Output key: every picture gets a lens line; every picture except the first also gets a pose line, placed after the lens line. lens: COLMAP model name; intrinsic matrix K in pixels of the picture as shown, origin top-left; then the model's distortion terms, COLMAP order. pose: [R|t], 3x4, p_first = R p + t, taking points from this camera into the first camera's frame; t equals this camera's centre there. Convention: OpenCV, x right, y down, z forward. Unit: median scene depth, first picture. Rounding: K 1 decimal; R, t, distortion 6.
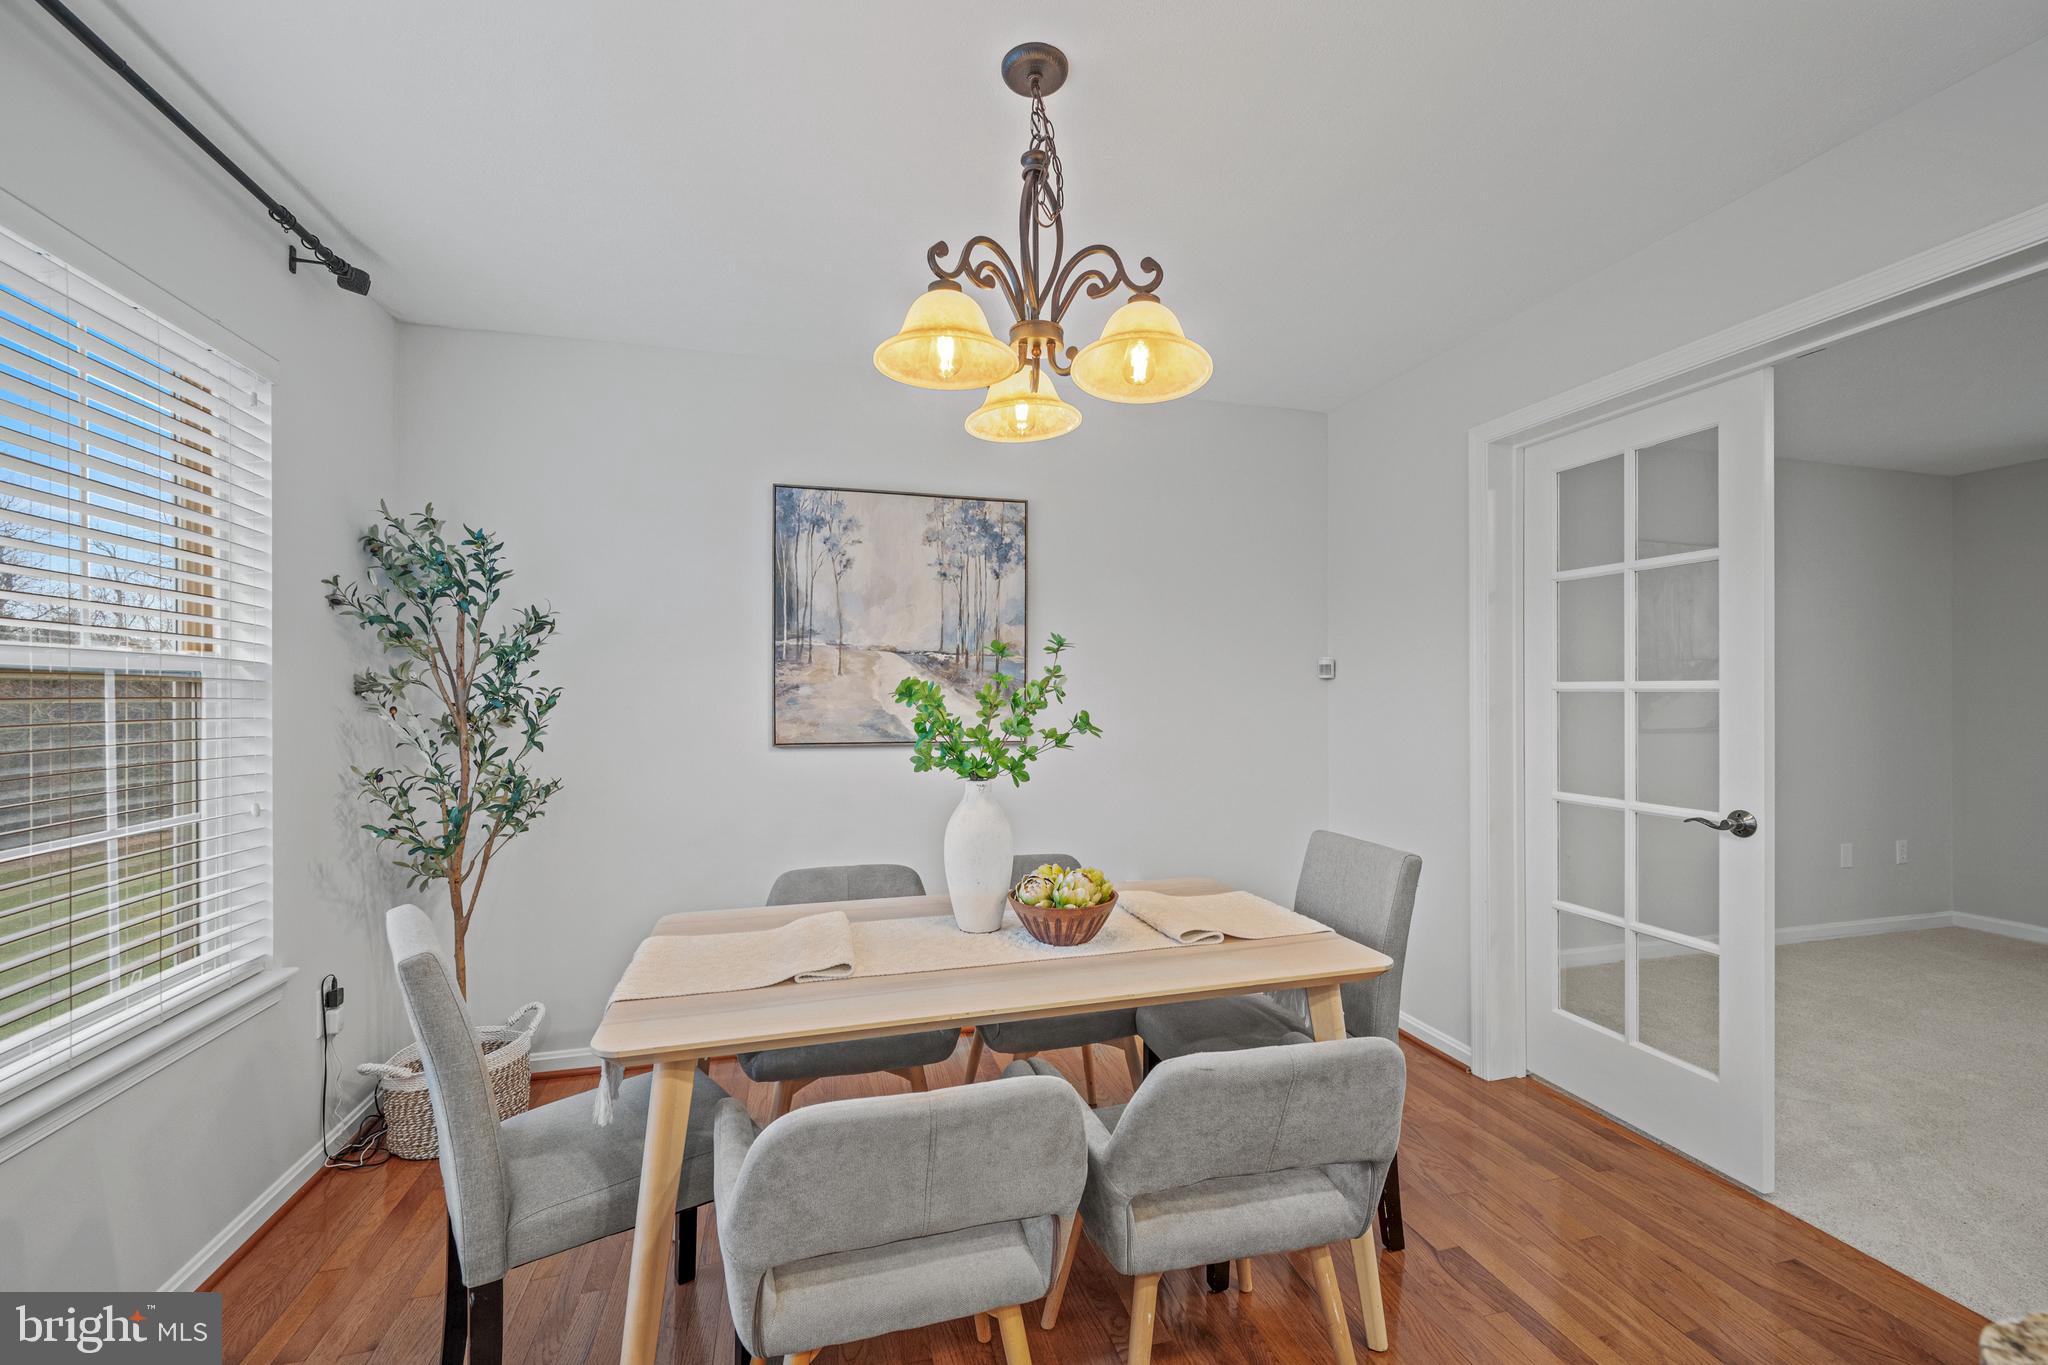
lens RADIAL K [[834.0, 0, 1020.5], [0, 834.0, 691.7], [0, 0, 1]] dist [0.001177, 0.000034]
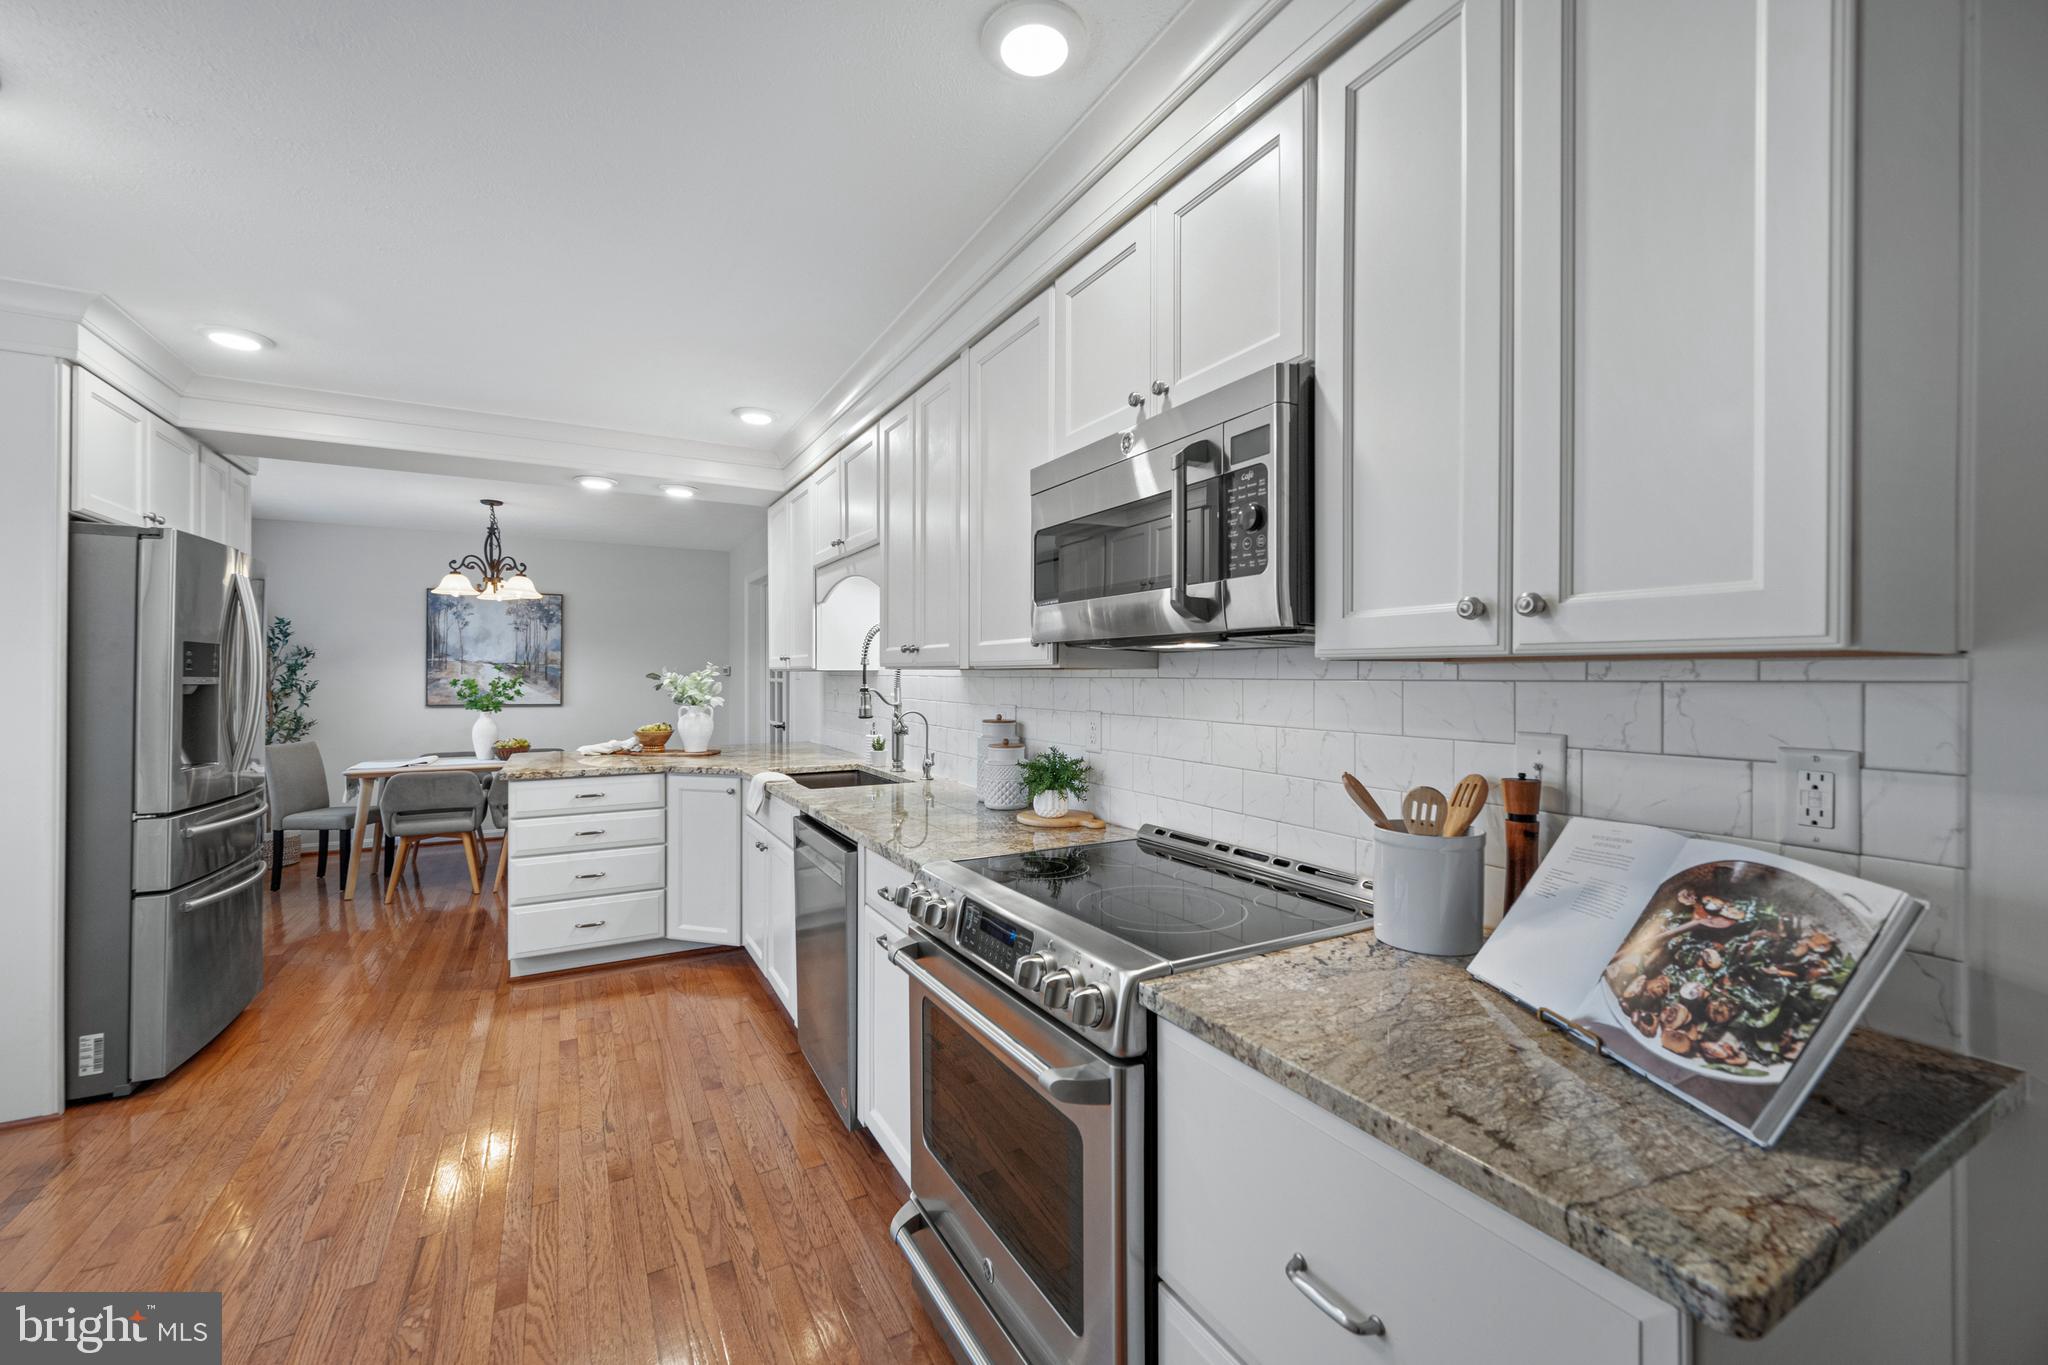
lens RADIAL K [[834.0, 0, 1021.9], [0, 834.0, 679.8], [0, 0, 1]] dist [0.001177, 0.000034]
pose [[0.968855, 0.000319, 0.247630, 0.688820], [-0.001735, 0.999983, 0.005498, -0.020100], [-0.247624, -0.005757, 0.968839, -1.545441]]
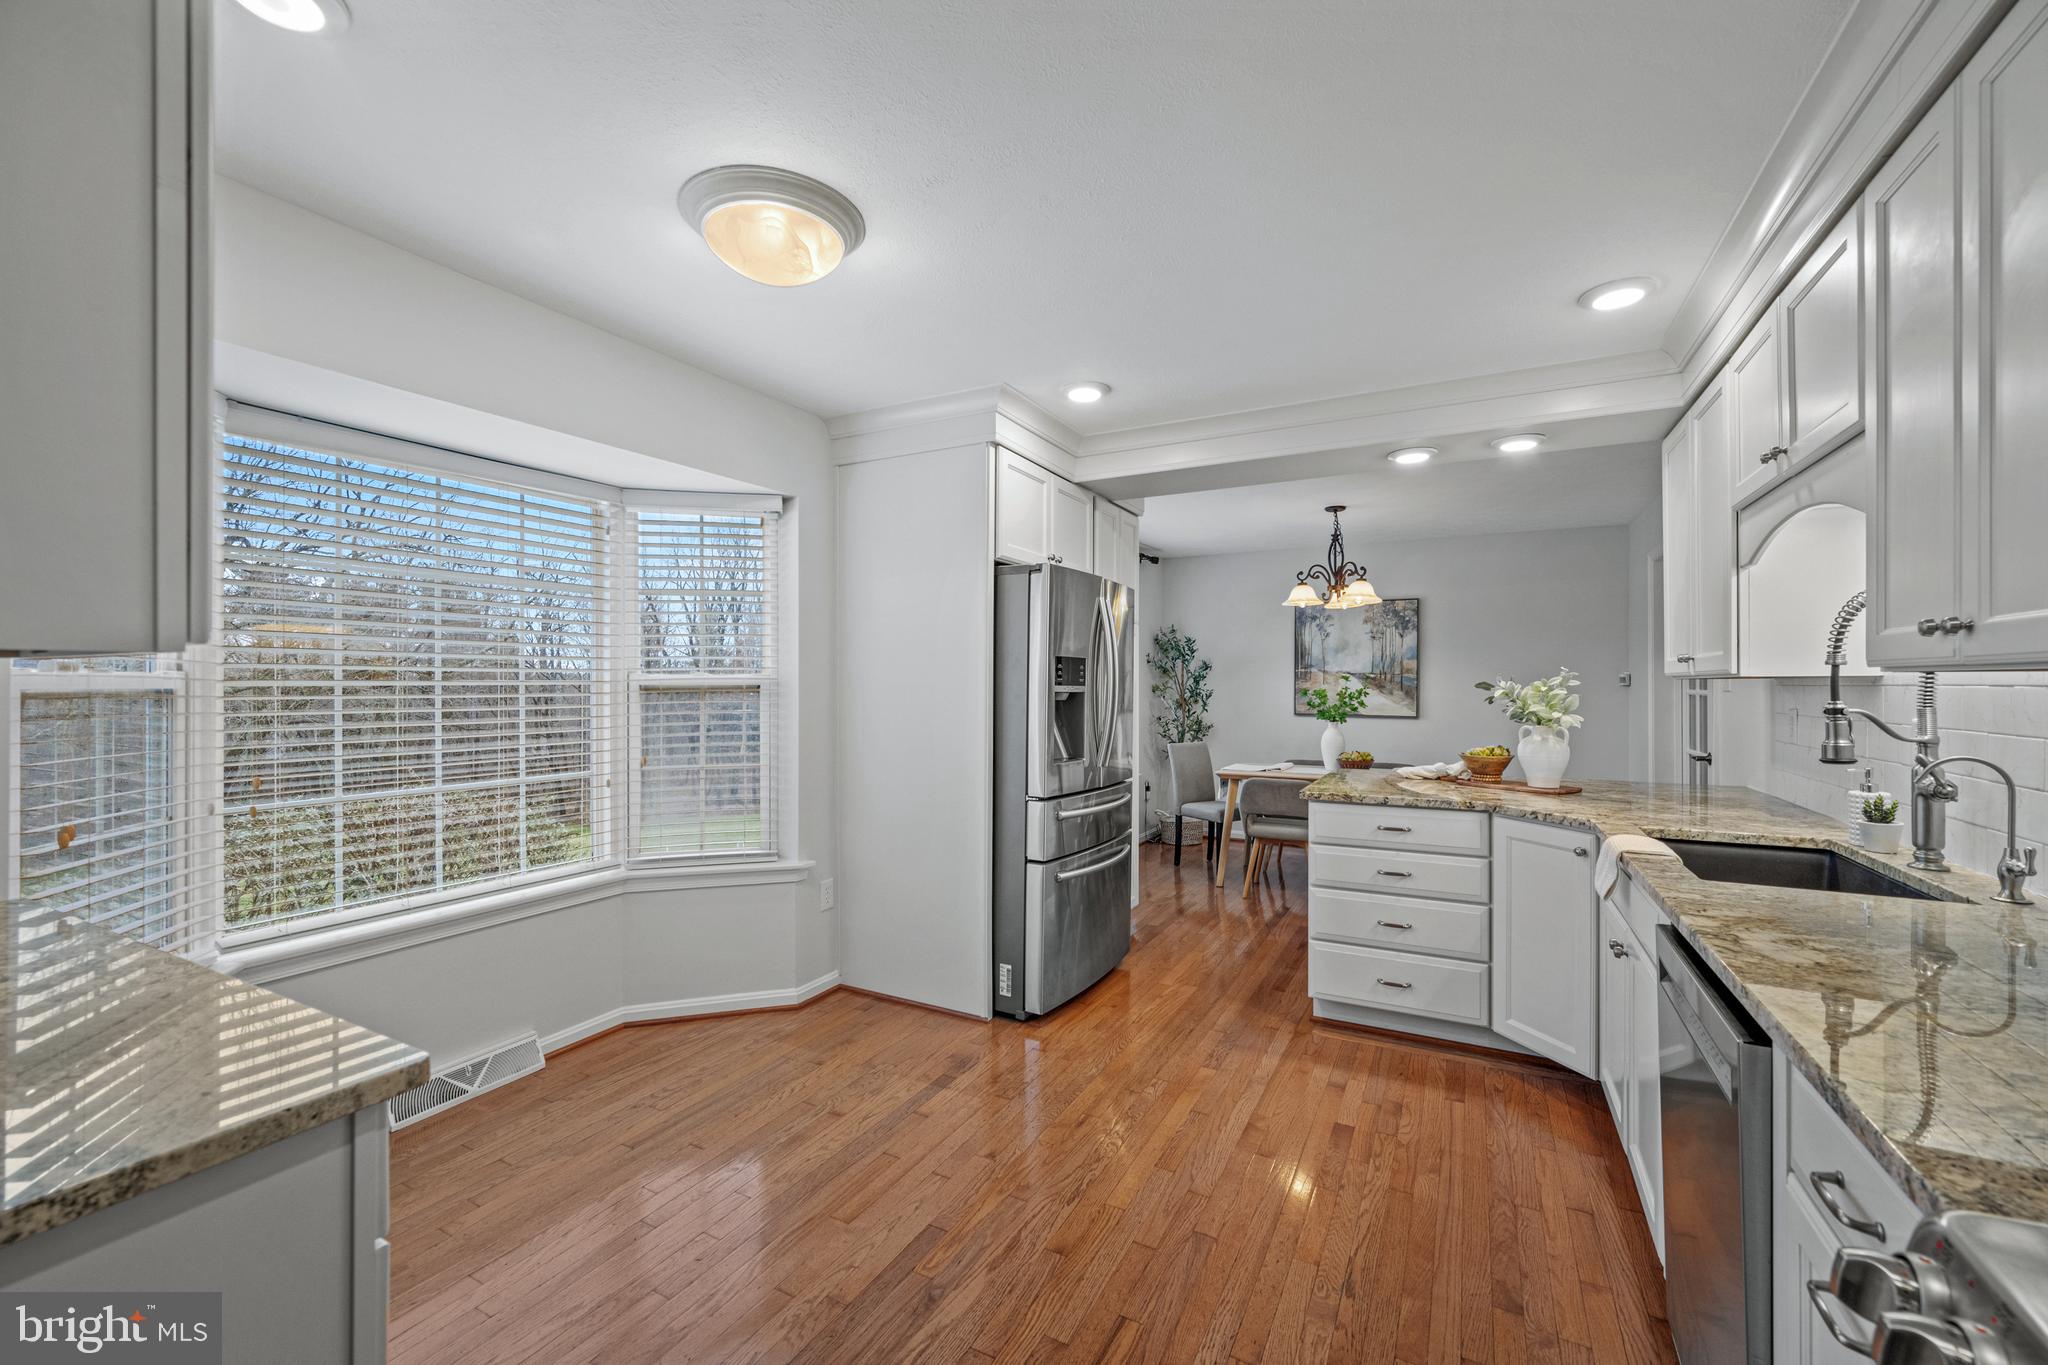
lens RADIAL K [[834.0, 0, 1022.8], [0, 834.0, 683.4], [0, 0, 1]] dist [0.001177, 0.000034]
pose [[0.732994, 0.000927, -0.680234, 0.743037], [-0.002255, 0.999997, -0.001067, -0.018359], [0.680231, 0.002317, 0.732994, -1.249492]]
